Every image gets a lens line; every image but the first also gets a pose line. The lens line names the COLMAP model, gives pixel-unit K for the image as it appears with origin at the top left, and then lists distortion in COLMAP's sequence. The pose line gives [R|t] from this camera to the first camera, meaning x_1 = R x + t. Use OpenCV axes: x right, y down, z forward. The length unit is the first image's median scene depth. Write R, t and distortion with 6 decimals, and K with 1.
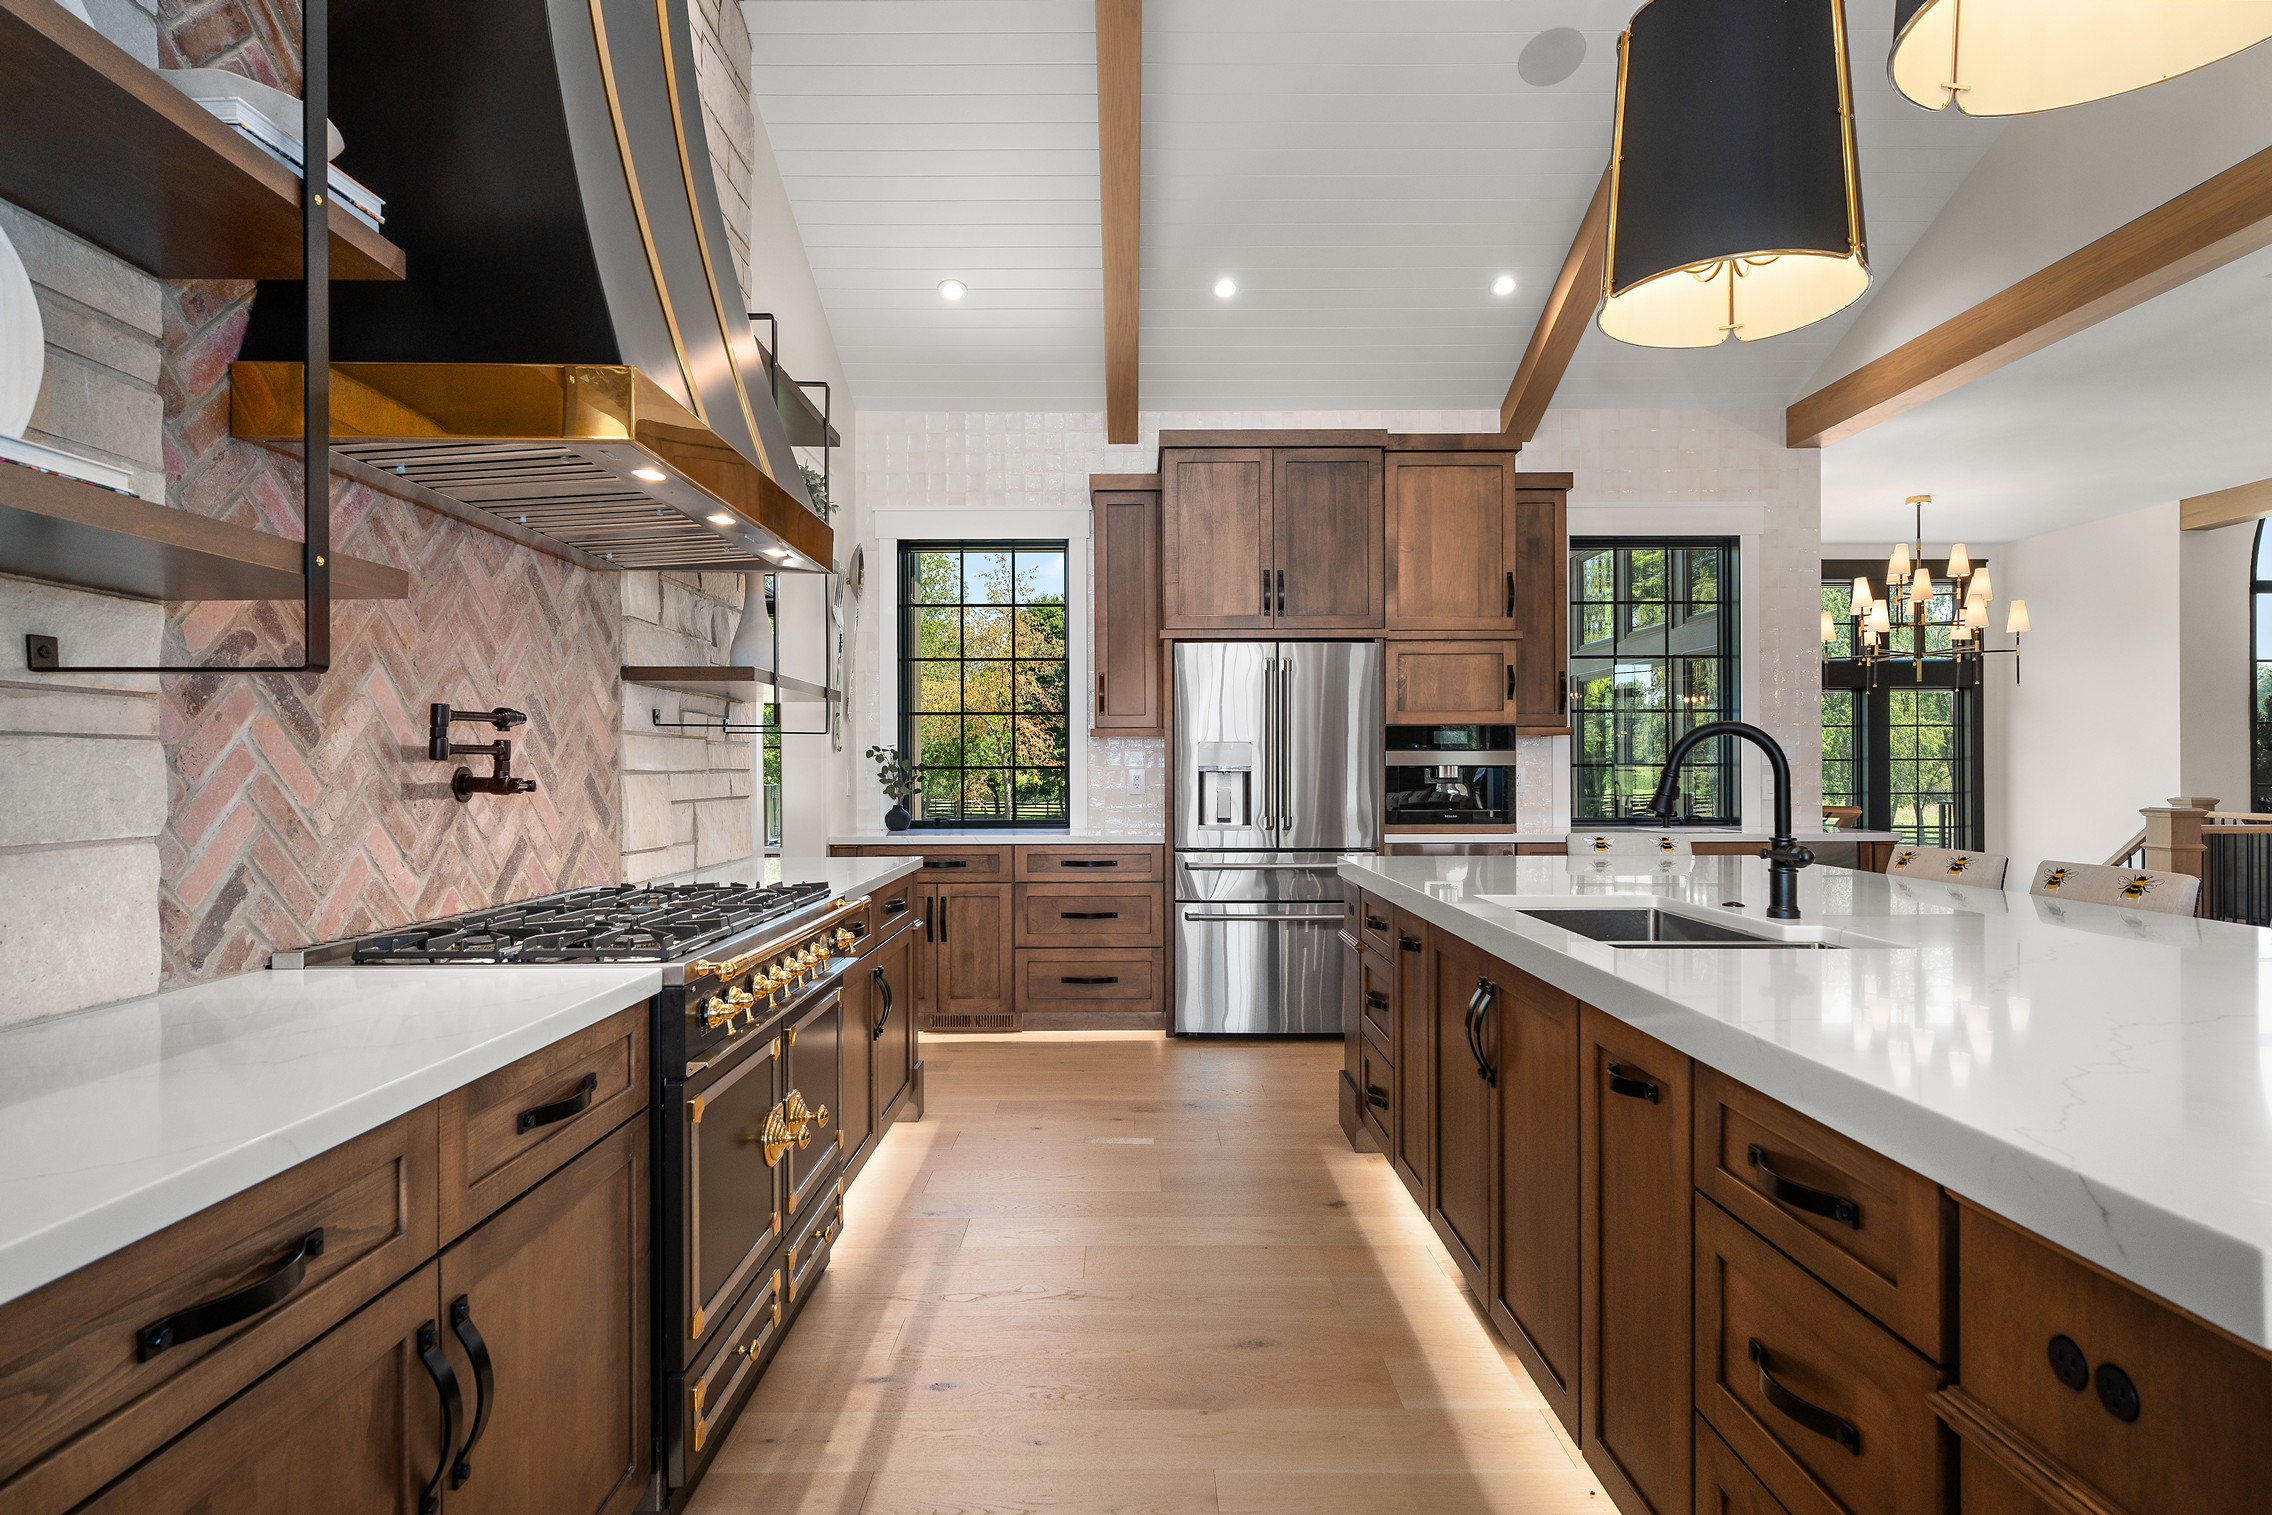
lens RADIAL K [[1220.3, 0, 1136.0], [0, 1220.3, 757.5], [0, 0, 1]] dist [-0.000124, -0.000196]
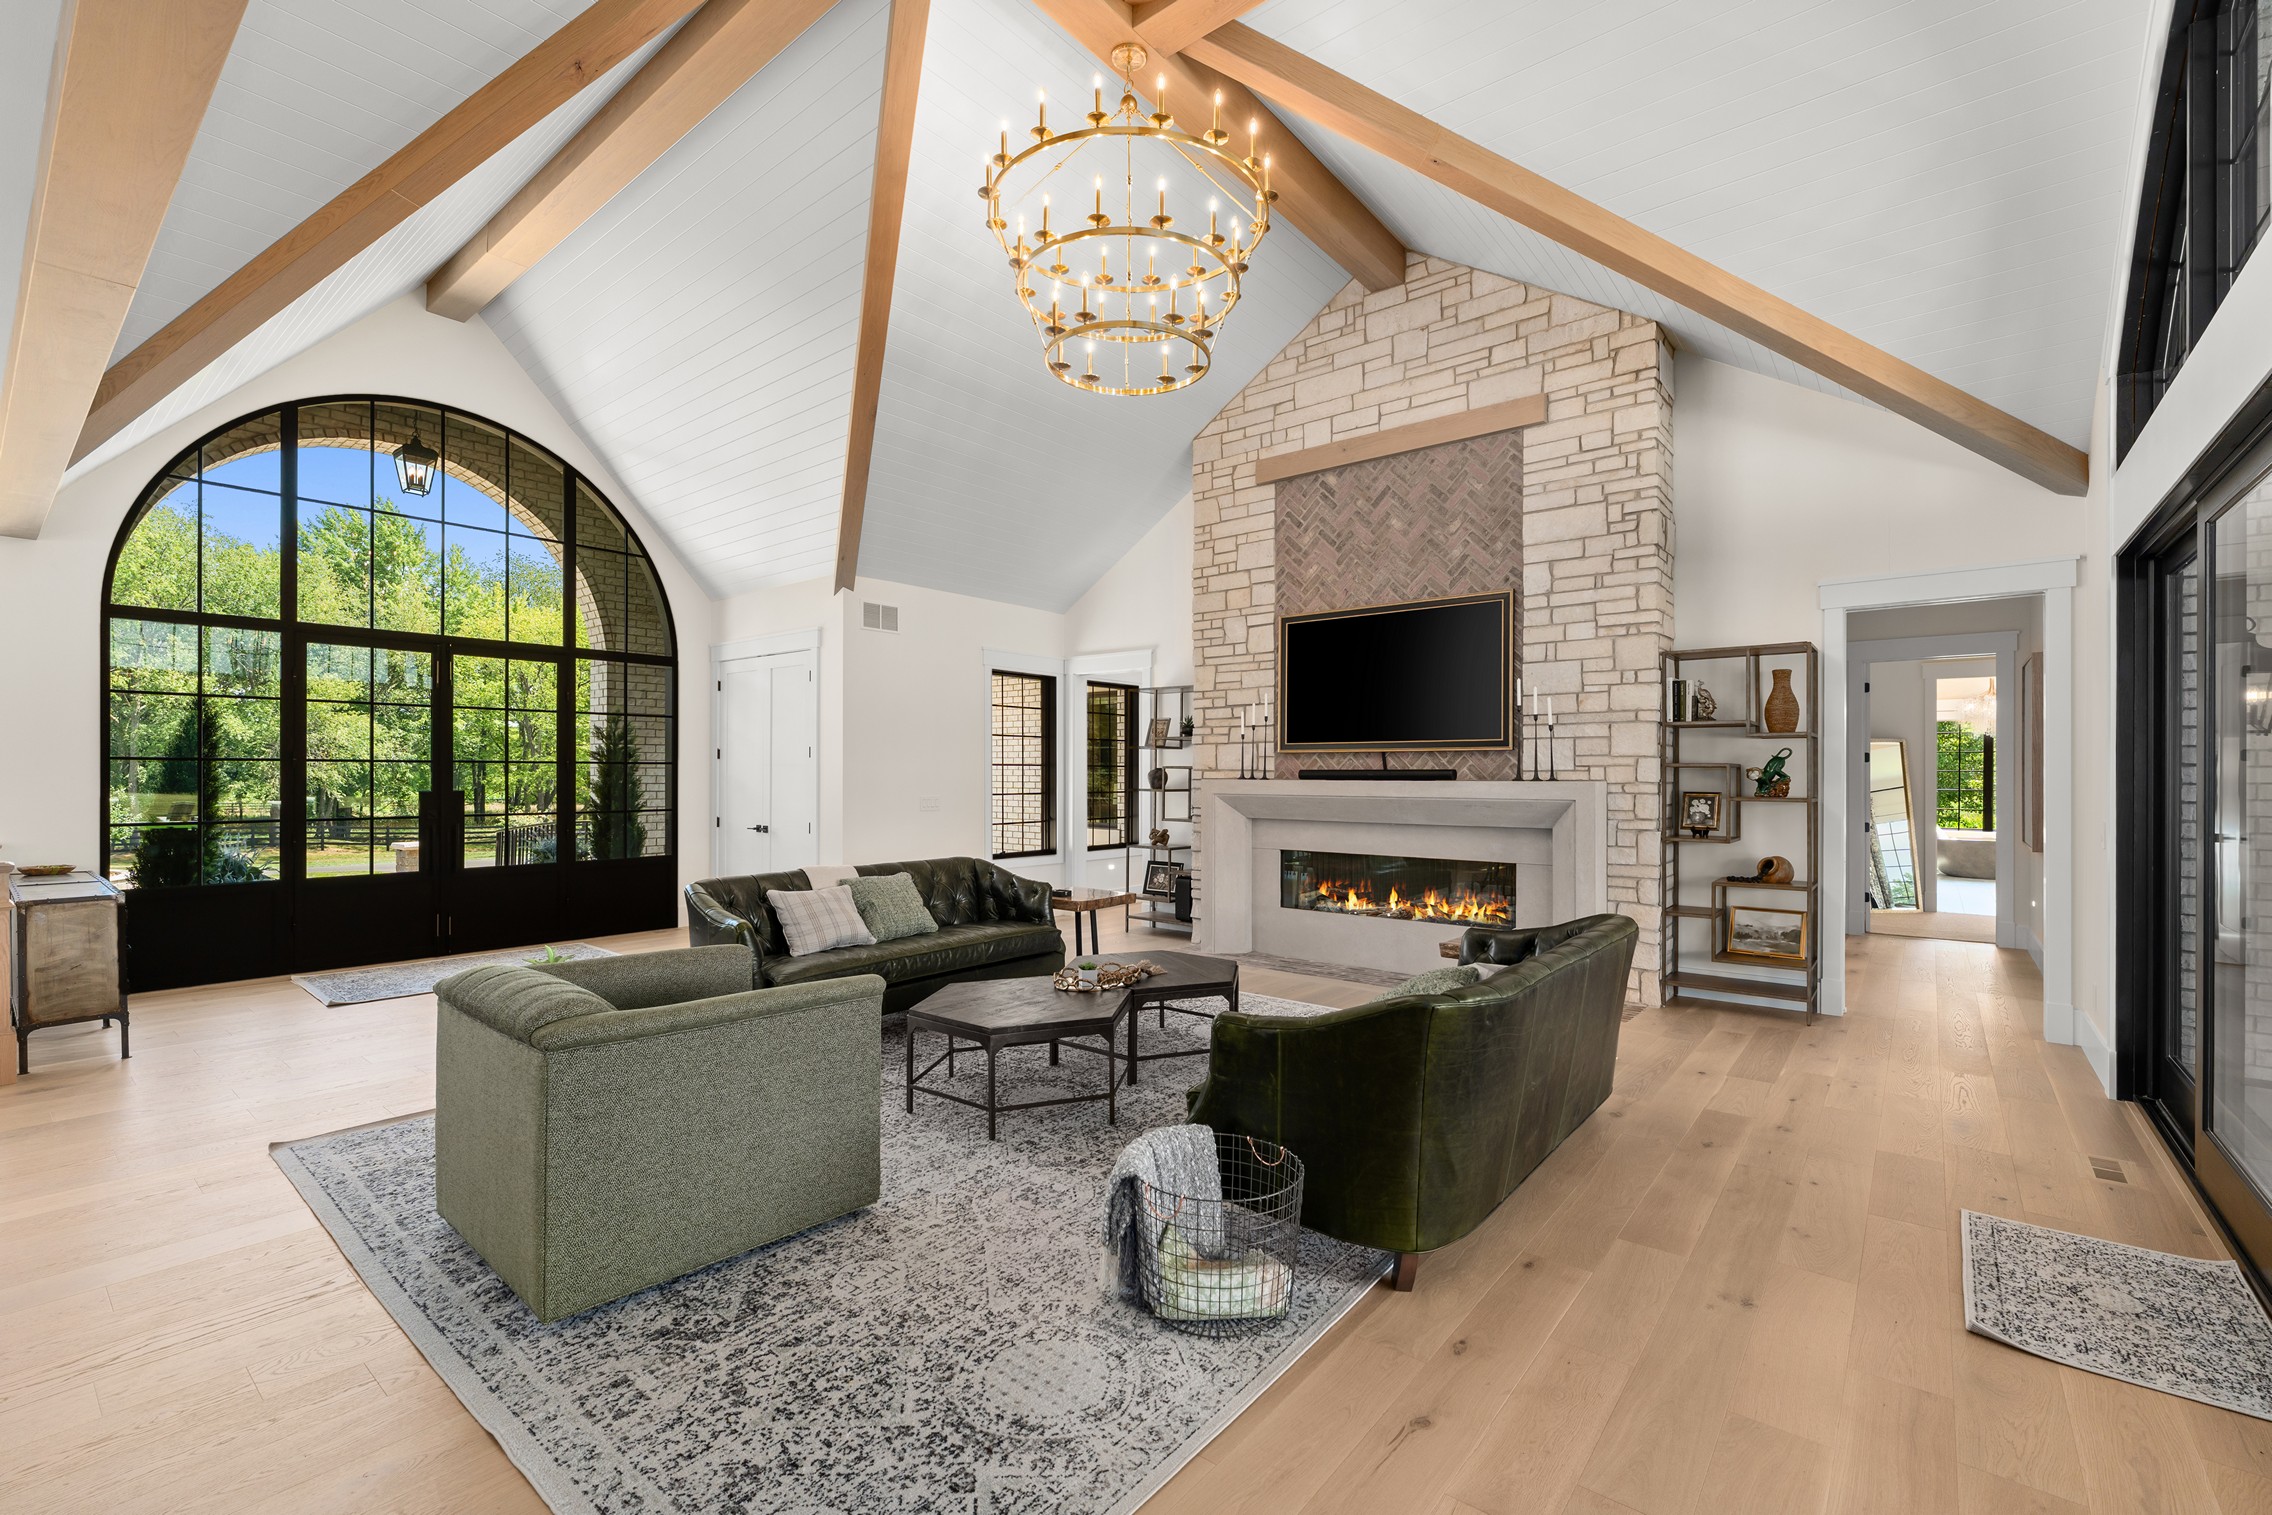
lens RADIAL K [[967.0, 0, 1136.0], [0, 967.0, 757.5], [0, 0, 1]] dist [-0.000307, 0.000428]
pose [[0.638103, 0.011180, 0.769870, 2.401894], [-0.005971, 0.999936, -0.009572, -0.073227], [-0.769928, 0.001511, 0.638129, -0.195197]]
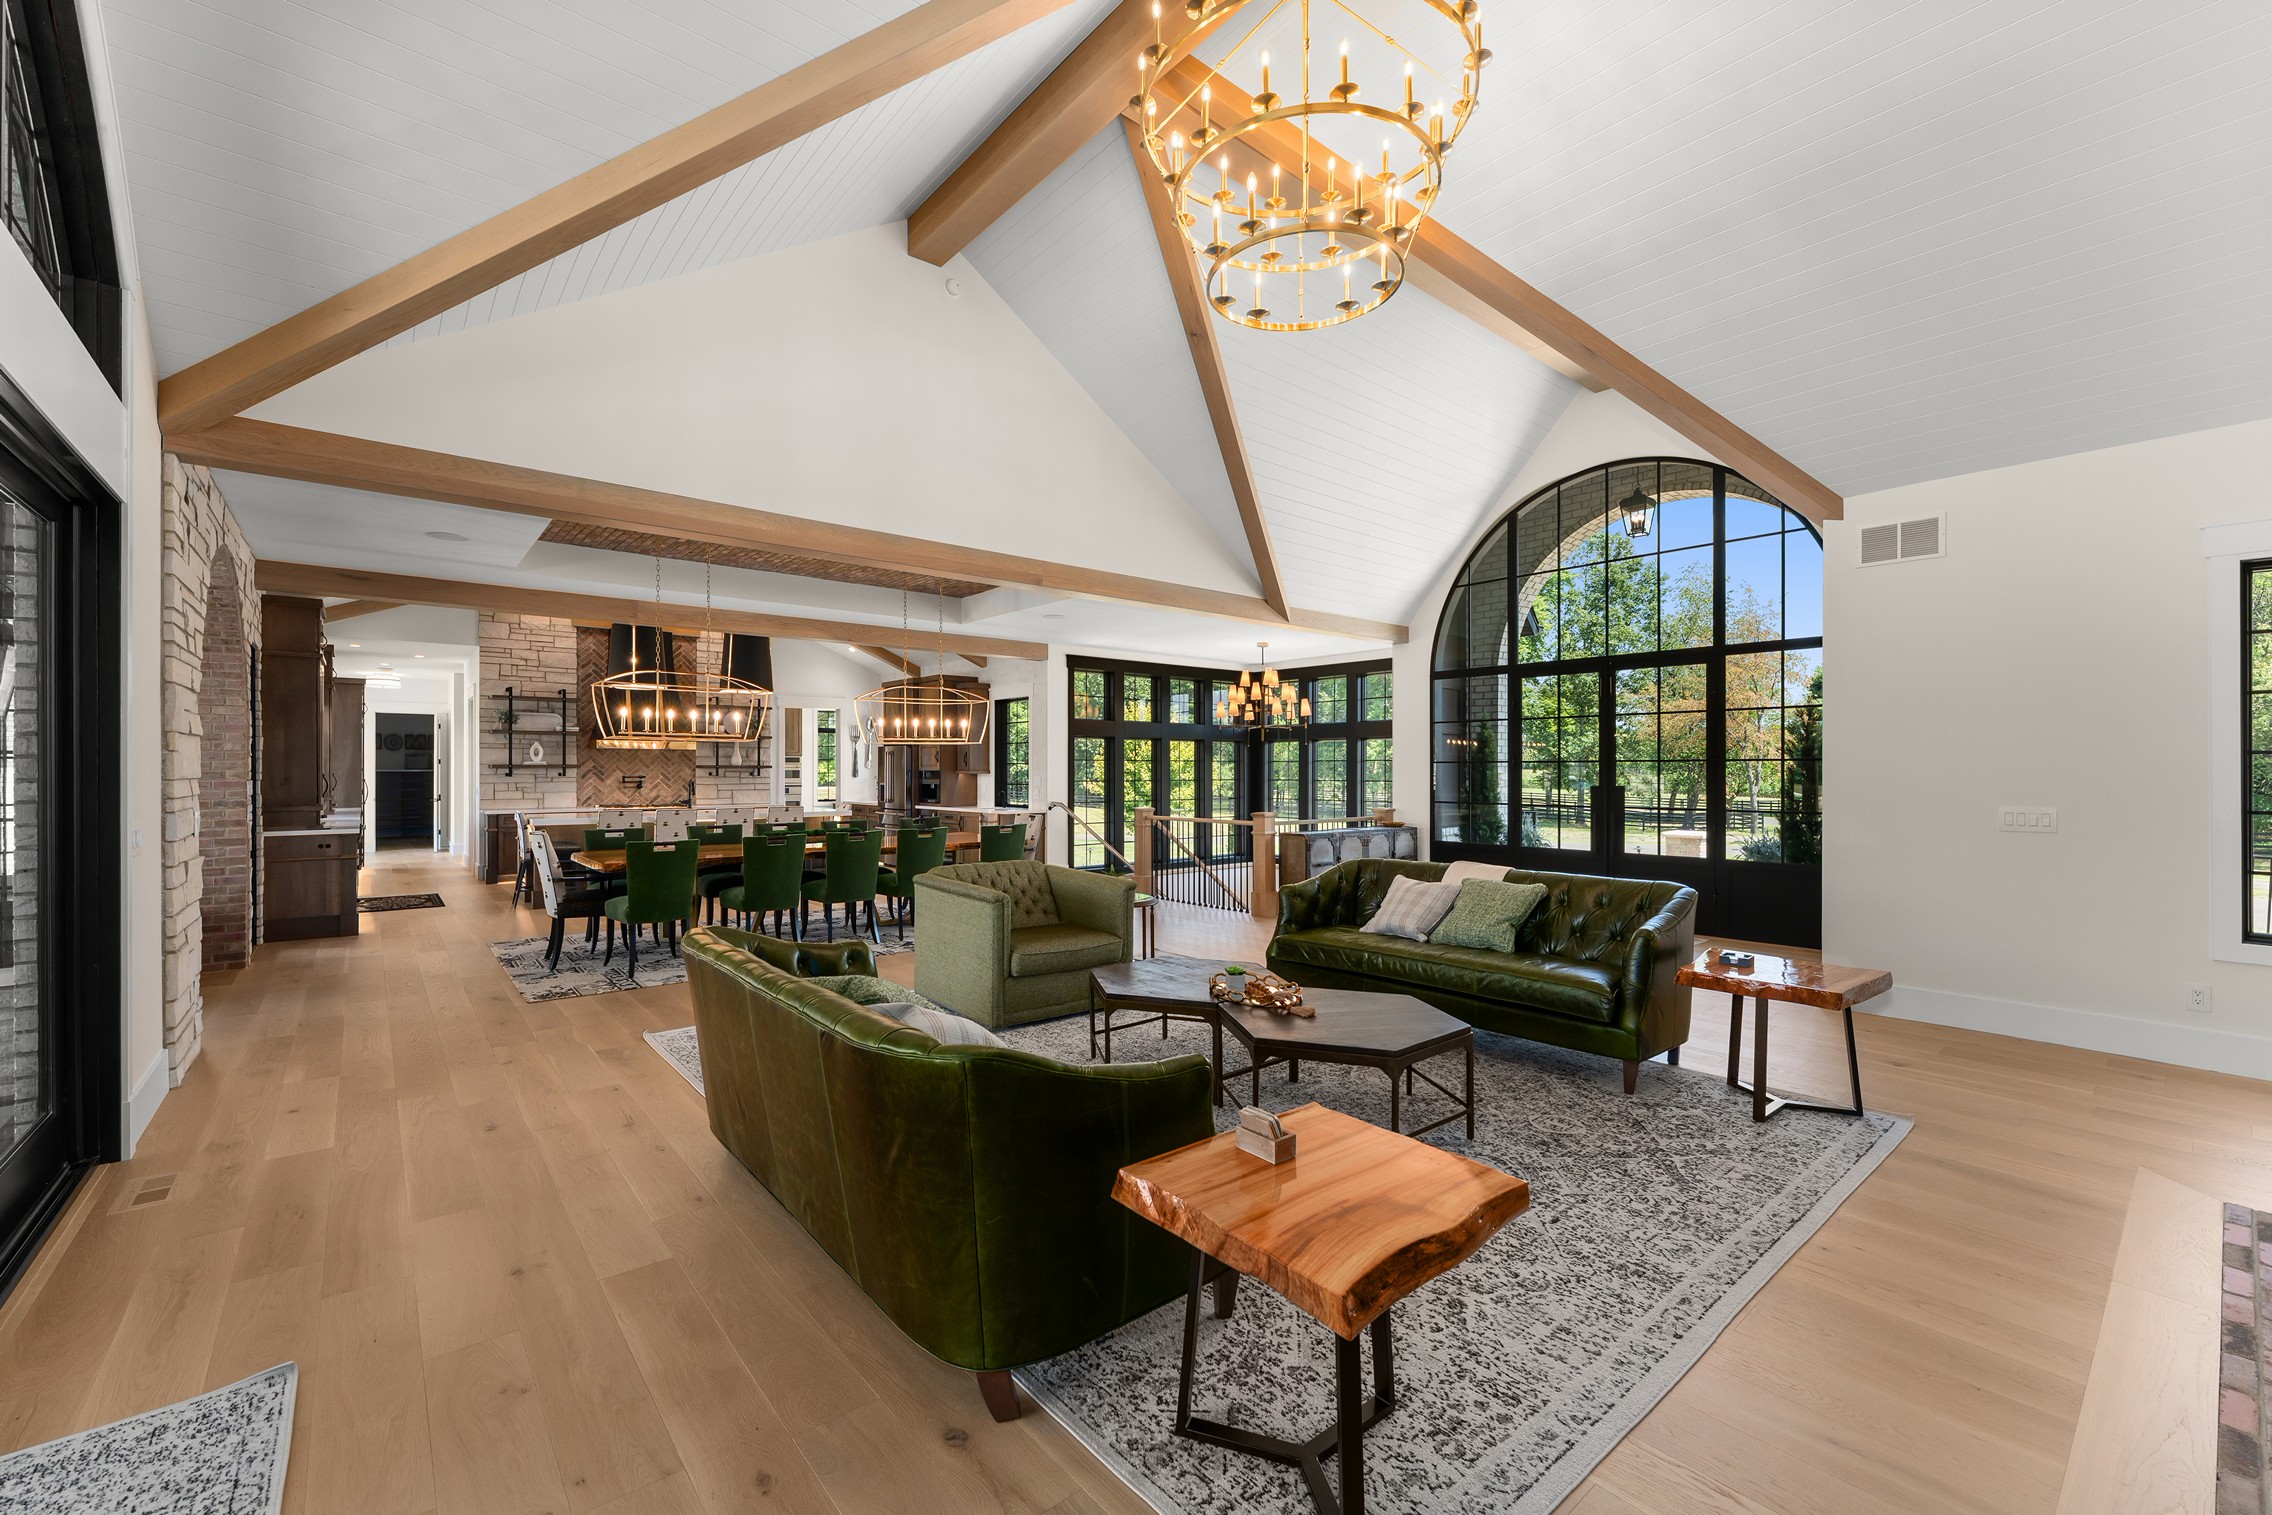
lens RADIAL K [[926.4, 0, 1136.0], [0, 926.4, 757.5], [0, 0, 1]] dist [-0.001354, -0.000457]
pose [[0.637964, -0.010273, -0.769998, 4.448490], [0.005306, 0.999946, -0.008944, -0.068062], [0.770048, 0.001620, 0.637984, -0.170826]]
